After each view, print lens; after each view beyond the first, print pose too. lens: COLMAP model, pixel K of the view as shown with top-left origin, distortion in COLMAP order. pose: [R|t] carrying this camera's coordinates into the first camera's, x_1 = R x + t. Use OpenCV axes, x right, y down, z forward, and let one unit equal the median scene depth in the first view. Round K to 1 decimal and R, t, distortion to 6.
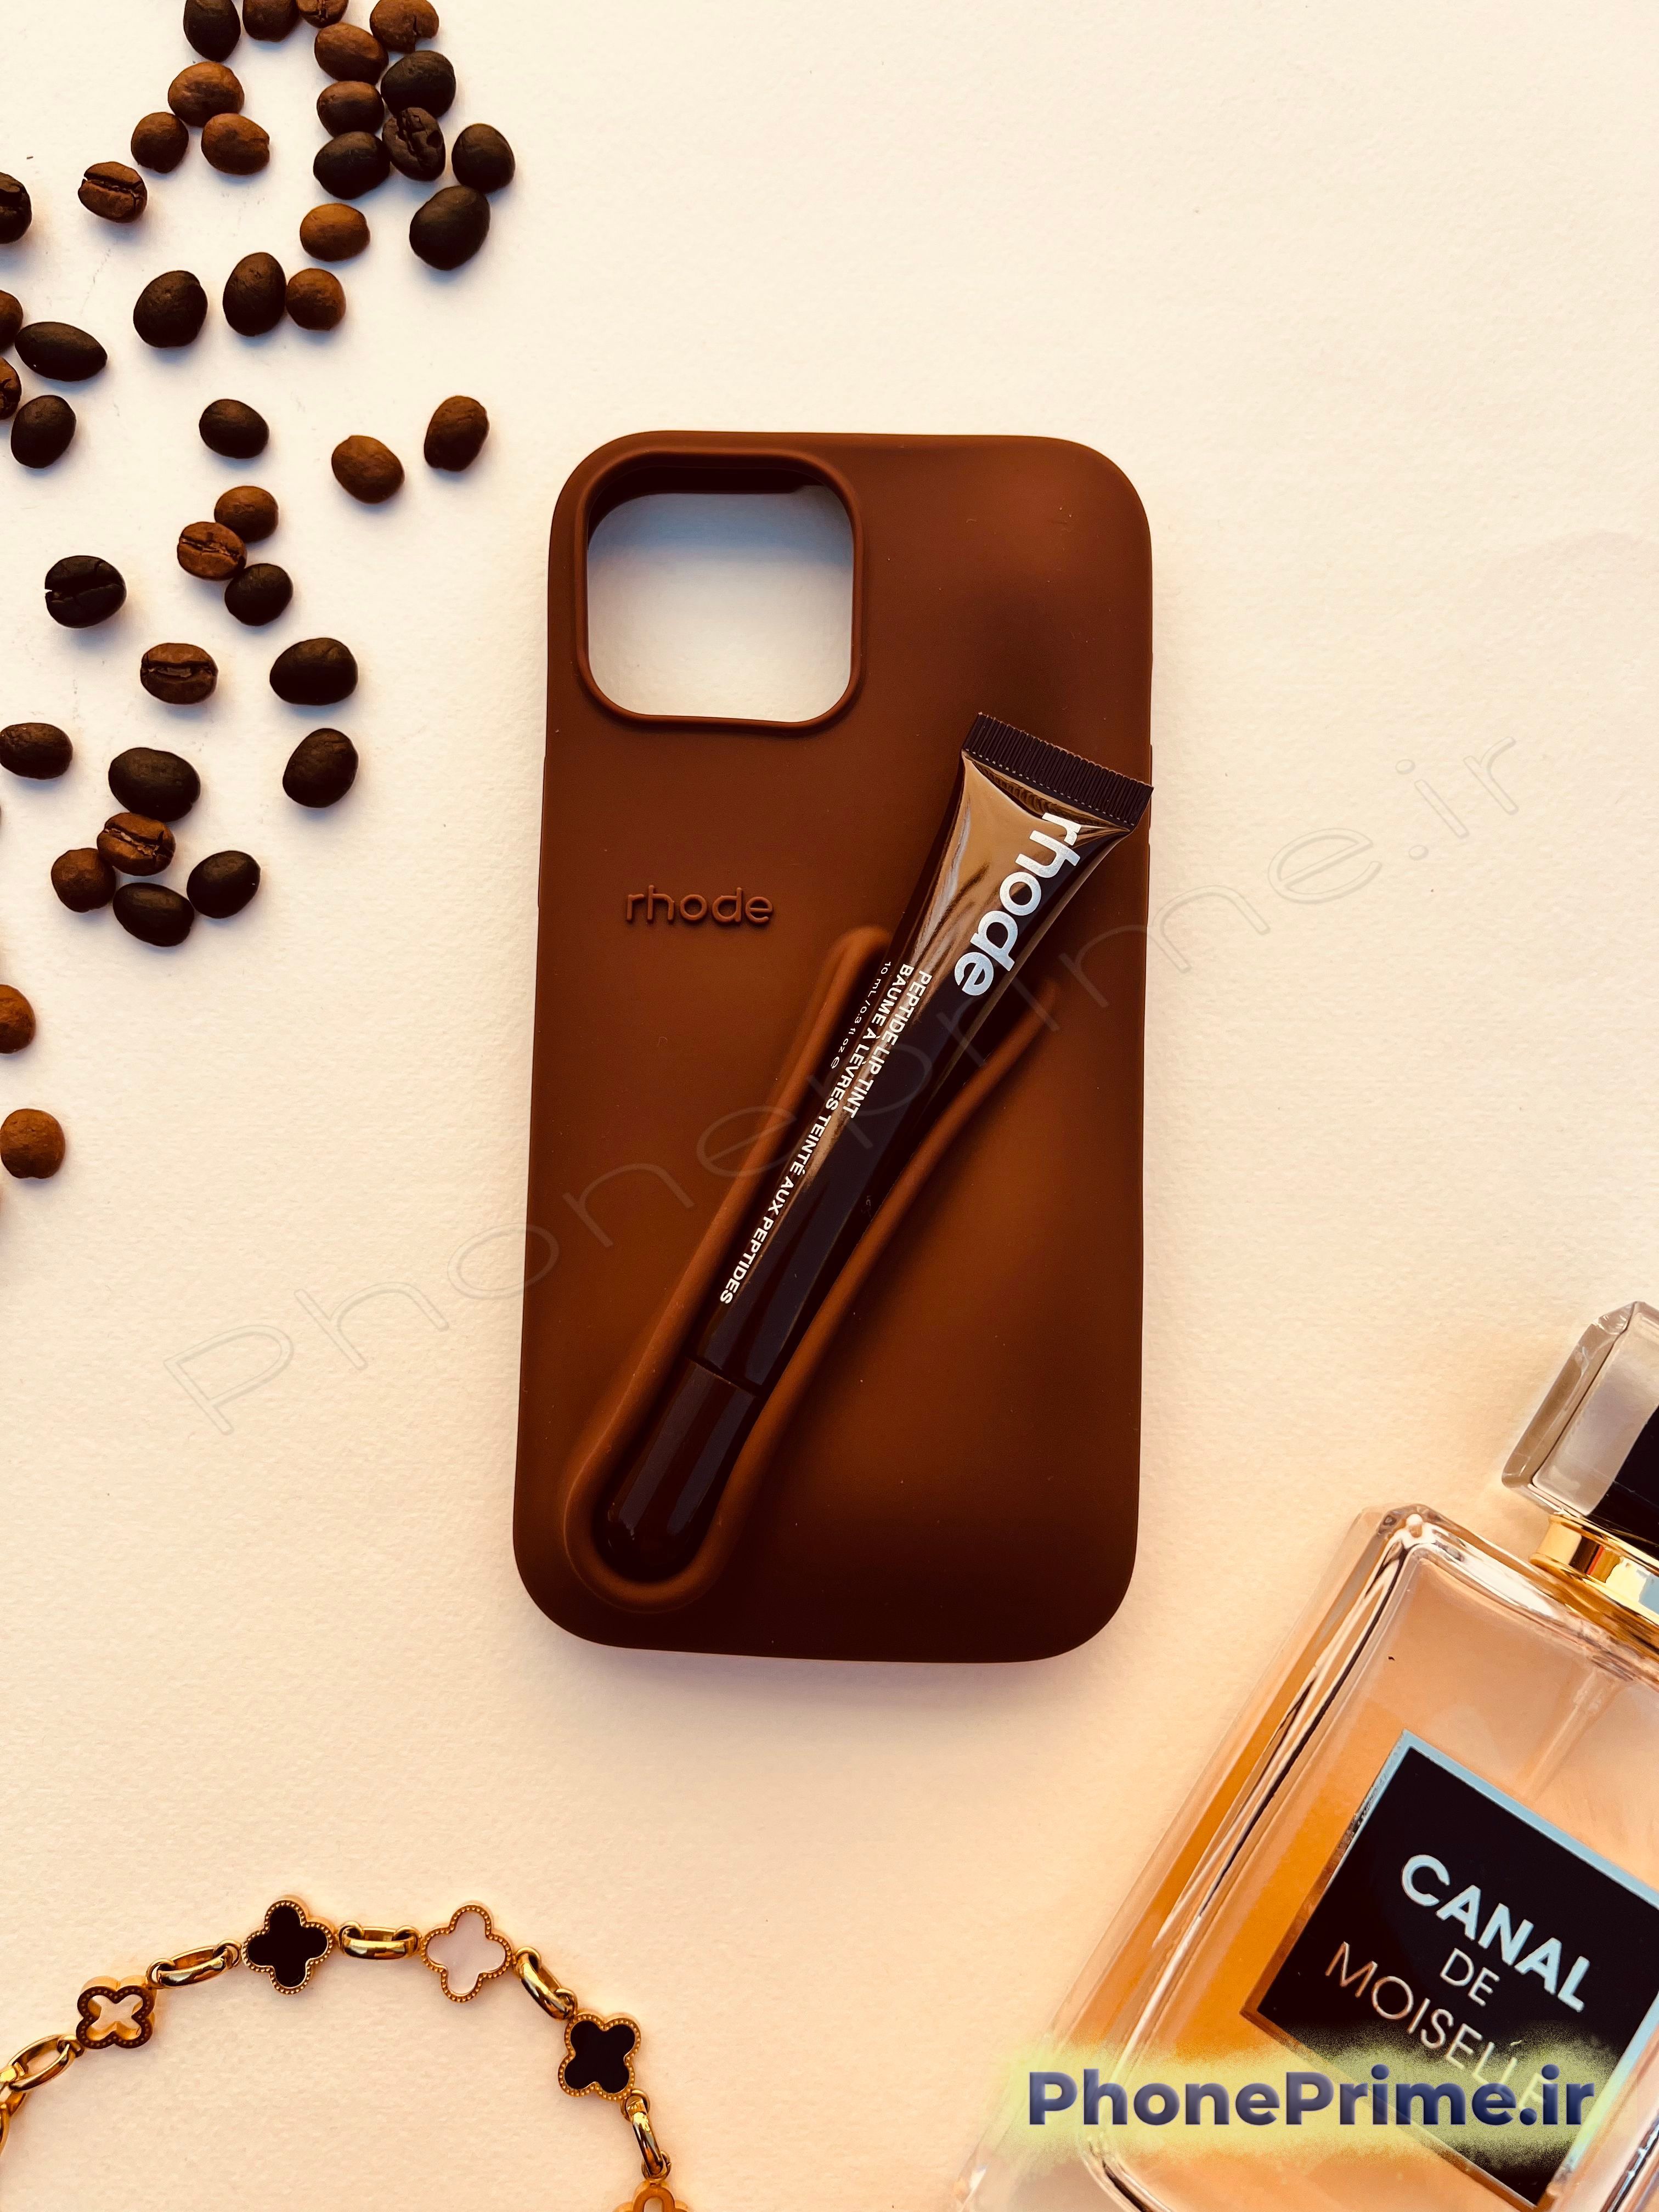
lens RADIAL K [[1680.6, 0, 829.8], [0, 1680.6, 1117.7], [0, 0, 1]] dist [0.008147, -0.048933]
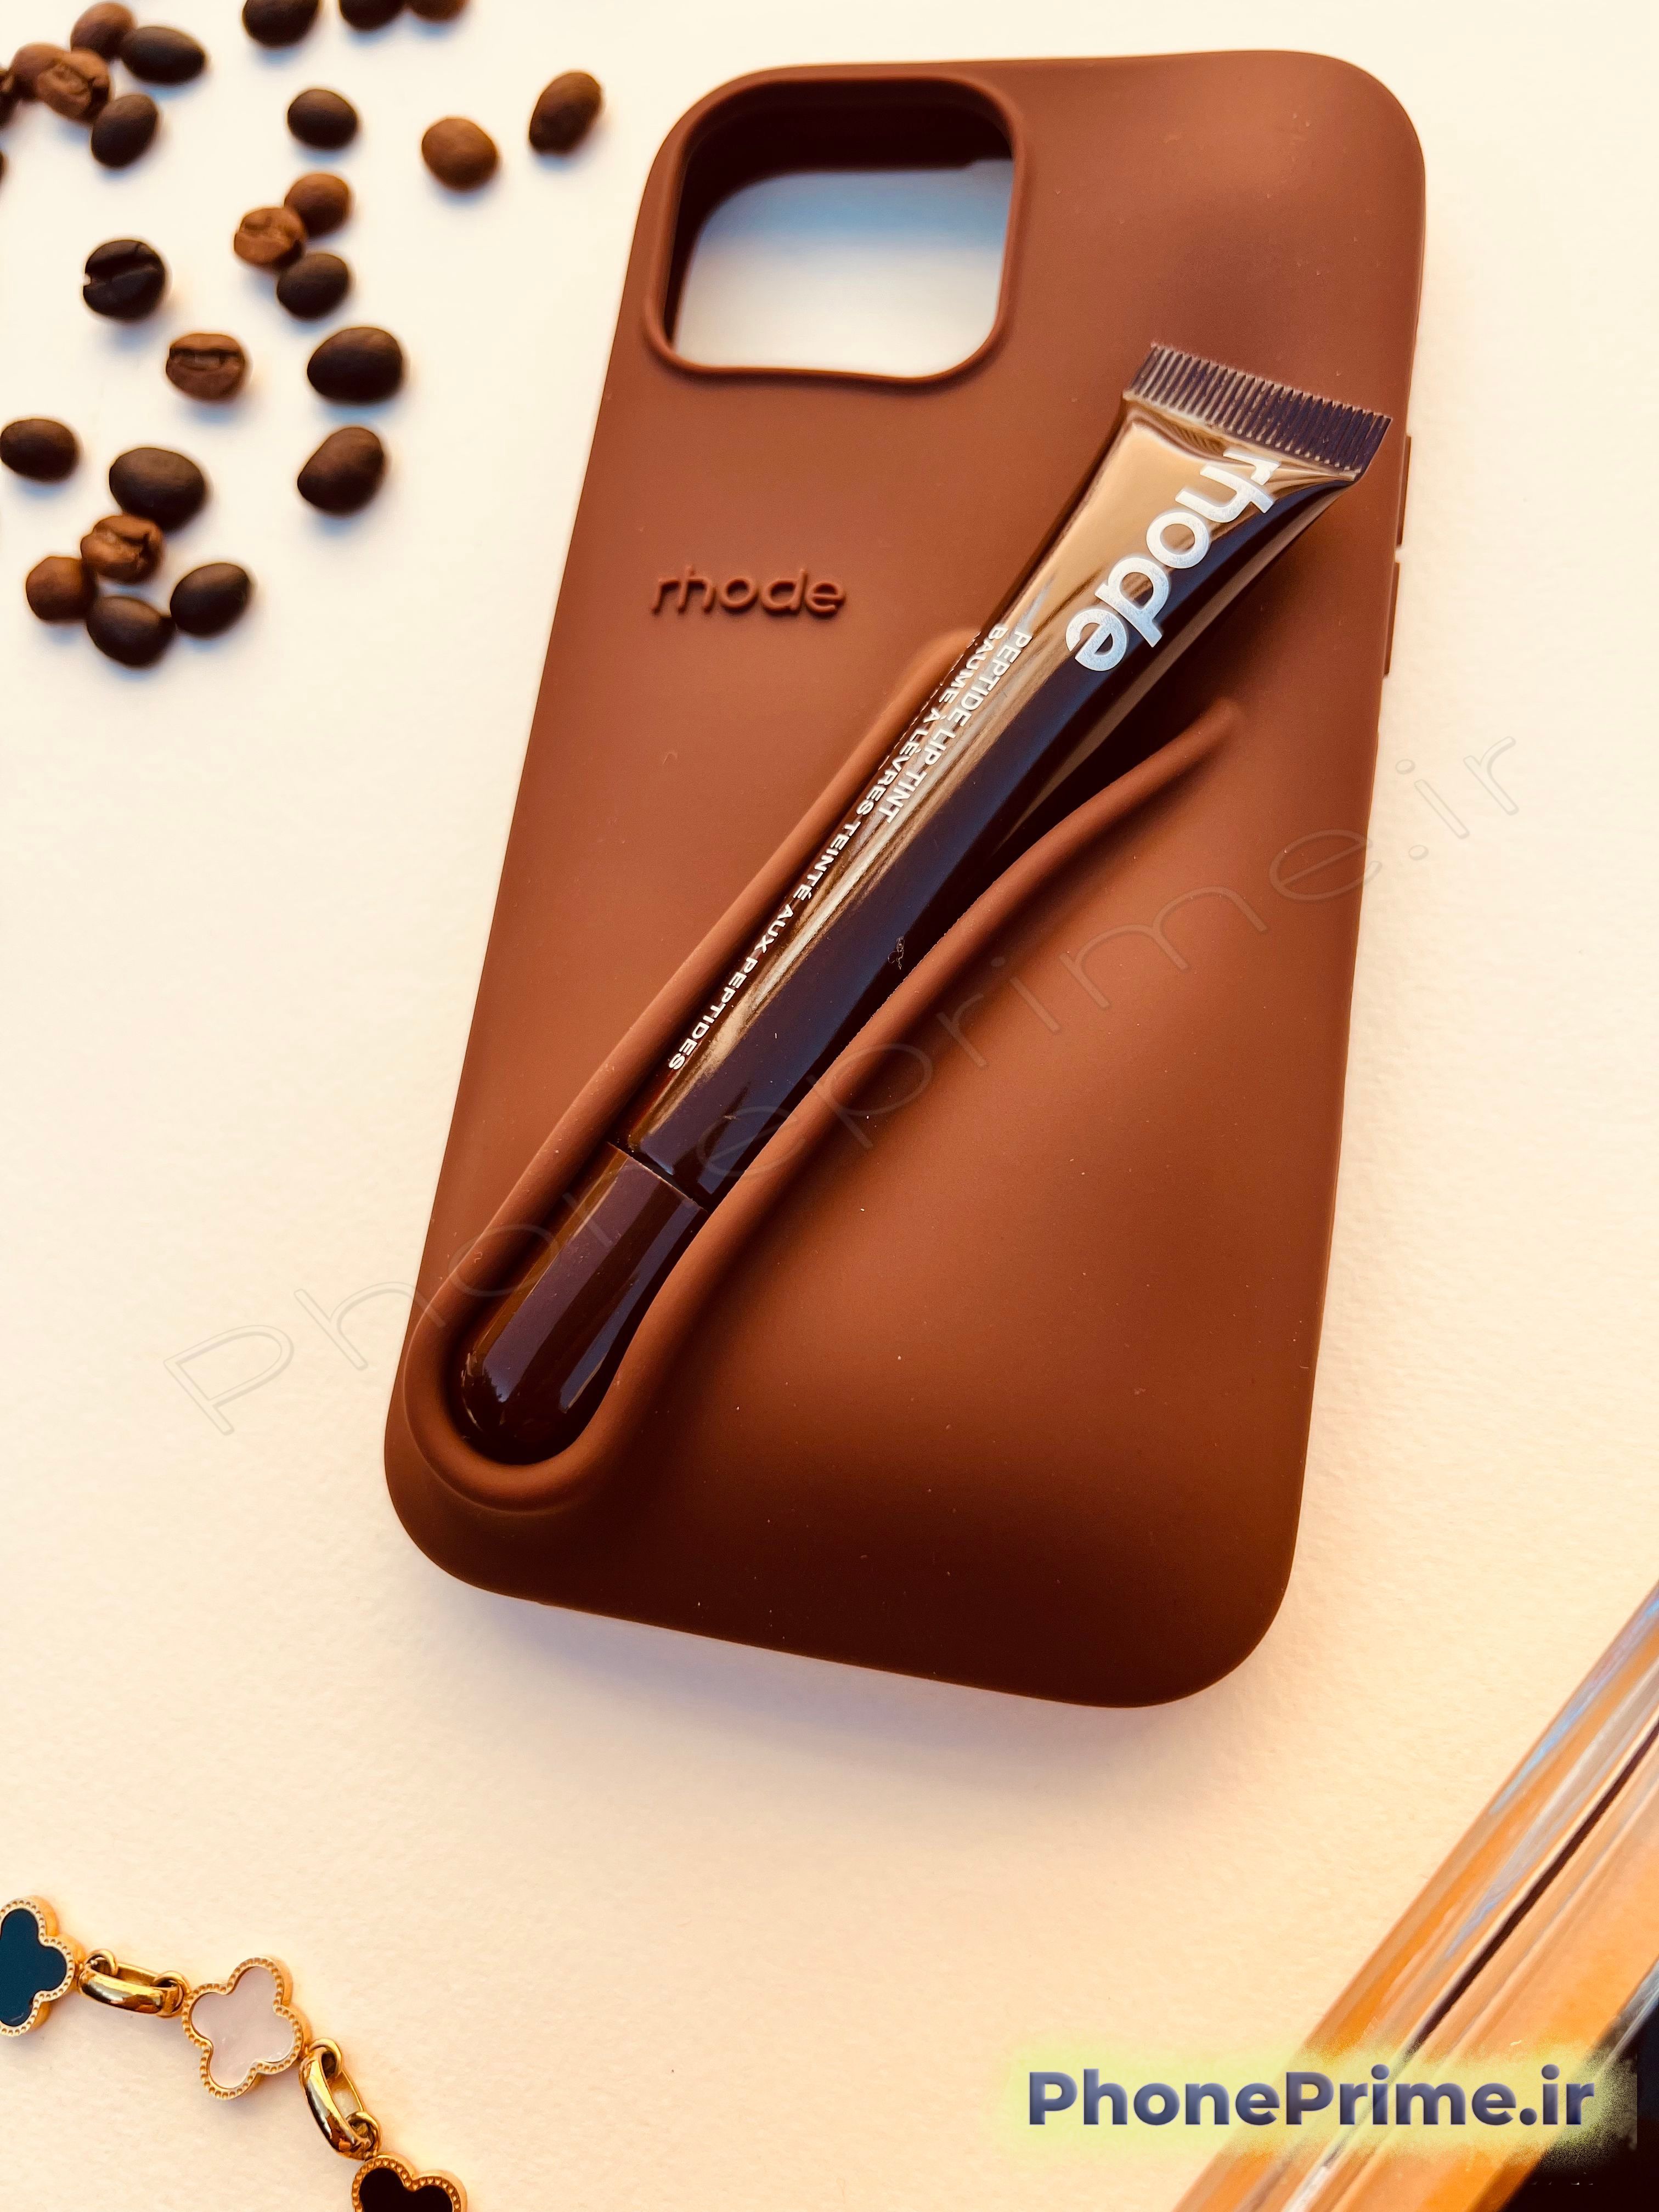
lens RADIAL K [[1680.6, 0, 829.8], [0, 1680.6, 1117.7], [0, 0, 1]] dist [0.008147, -0.048933]
pose [[0.974205, 0.082353, -0.210100, 0.128569], [-0.111190, 0.985345, -0.129348, 0.188261], [0.196369, 0.149373, 0.969086, 0.320940]]
